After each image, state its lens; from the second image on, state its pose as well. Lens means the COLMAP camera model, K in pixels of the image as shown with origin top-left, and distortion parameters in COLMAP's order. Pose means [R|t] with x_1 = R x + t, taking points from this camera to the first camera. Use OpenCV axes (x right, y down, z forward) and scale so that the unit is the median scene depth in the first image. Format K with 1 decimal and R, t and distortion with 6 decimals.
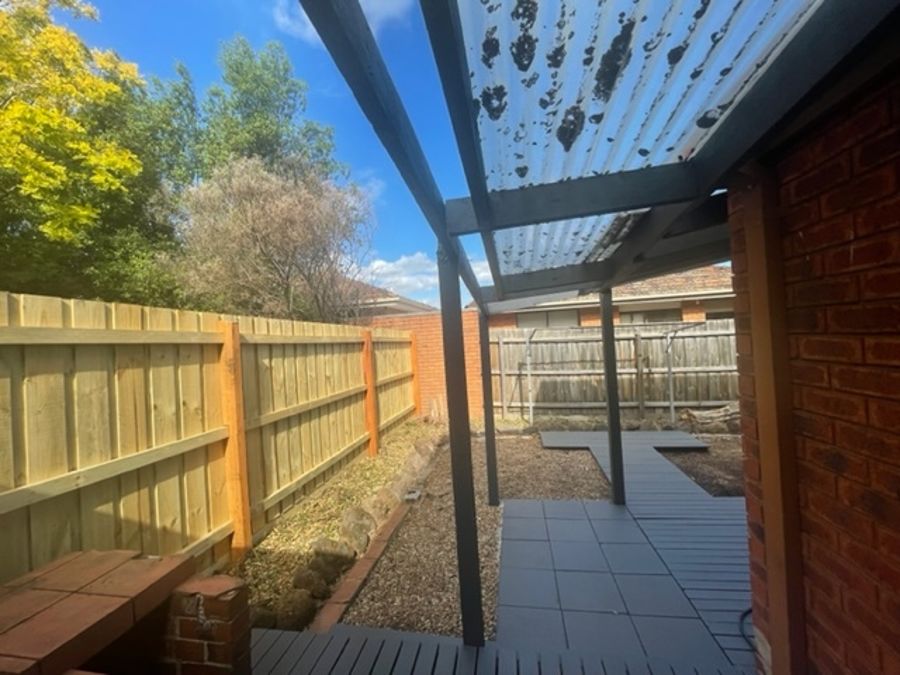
lens RADIAL K [[364.1, 0, 450.9], [0, 364.1, 336.1], [0, 0, 1]] dist [-0.001573, 0.000332]
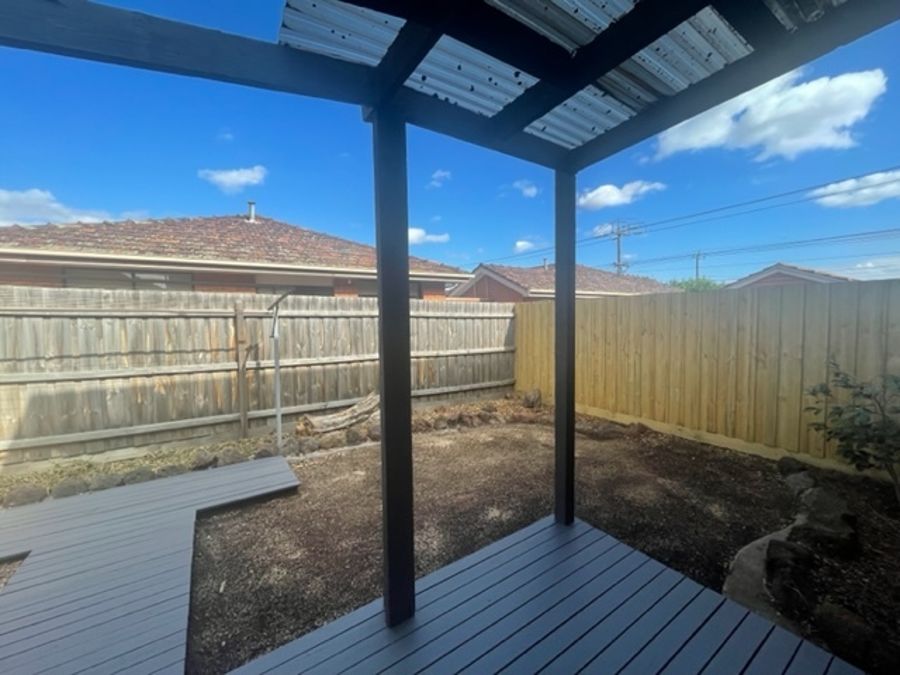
lens RADIAL K [[364.1, 0, 449.7], [0, 364.1, 335.1], [0, 0, 1]] dist [-0.001573, 0.000332]
pose [[0.722298, 0.011665, 0.691484, 0.332724], [-0.034475, 0.999222, 0.019155, 0.014972], [-0.690722, -0.037674, 0.722138, 0.267120]]
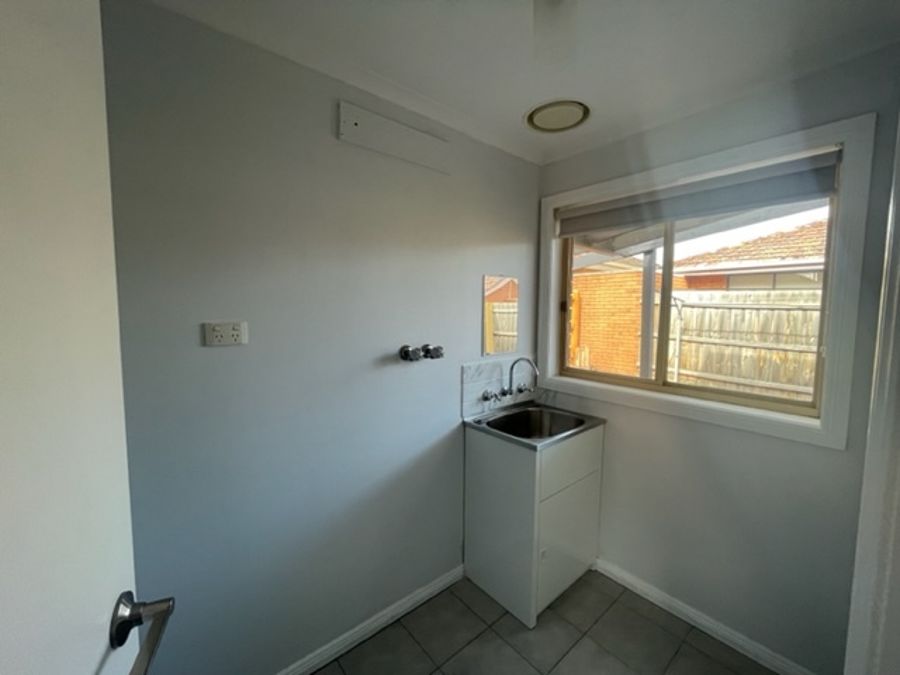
lens RADIAL K [[364.1, 0, 449.4], [0, 364.1, 336.4], [0, 0, 1]] dist [-0.001573, 0.000332]
pose [[0.766525, 0.116914, -0.631483, 0.347596], [-0.049114, 0.991082, 0.123874, 0.009202], [0.640333, -0.063938, 0.765431, -0.122532]]
